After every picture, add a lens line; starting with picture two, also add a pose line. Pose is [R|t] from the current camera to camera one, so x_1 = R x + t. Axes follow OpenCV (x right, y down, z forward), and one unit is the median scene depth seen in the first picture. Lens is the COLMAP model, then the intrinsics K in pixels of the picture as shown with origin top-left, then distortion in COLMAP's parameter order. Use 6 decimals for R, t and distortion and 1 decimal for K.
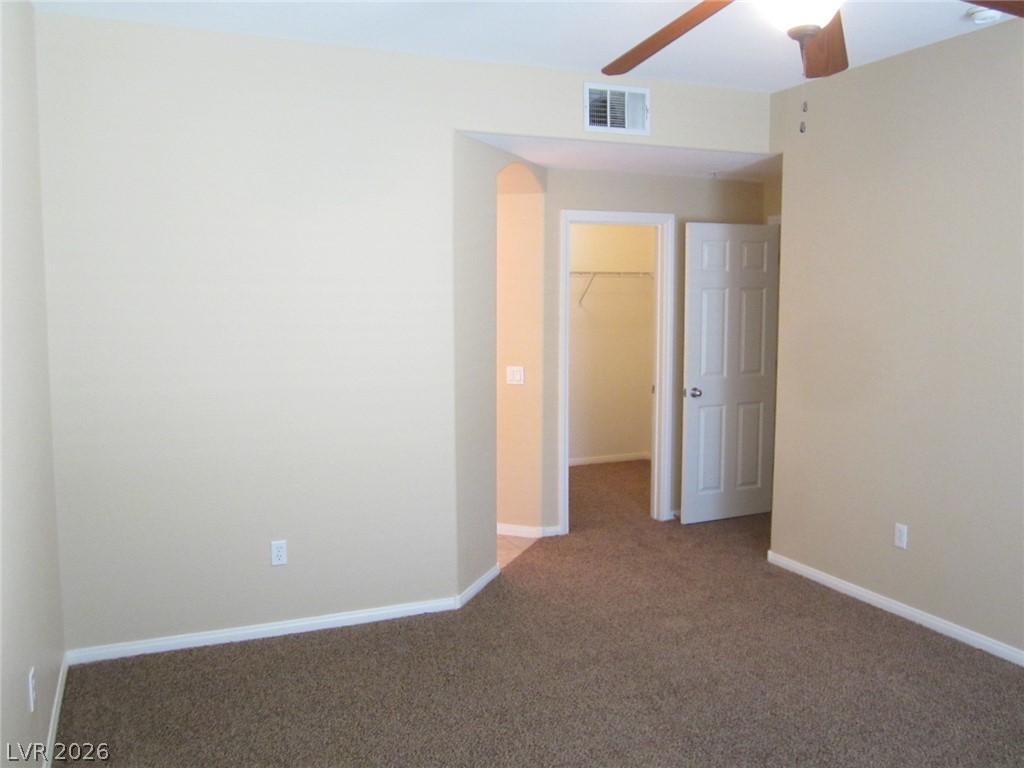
lens RADIAL K [[850.6, 0, 512.0], [0, 850.6, 384.0], [0, 0, 1]] dist [-0.037731, 0.000407]
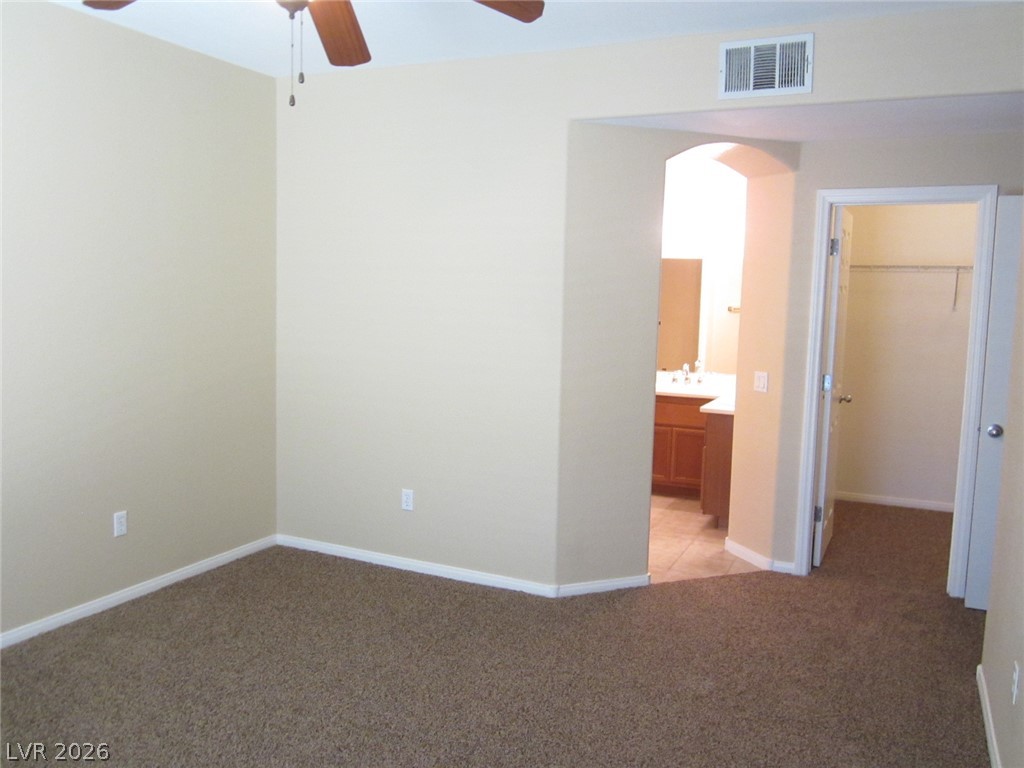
lens RADIAL K [[850.6, 0, 512.0], [0, 850.6, 384.0], [0, 0, 1]] dist [-0.037731, 0.000407]
pose [[0.660626, 0.101596, -0.743809, 0.599180], [-0.101078, 0.993816, 0.045970, -0.026826], [0.743879, 0.044814, 0.666810, 0.270807]]
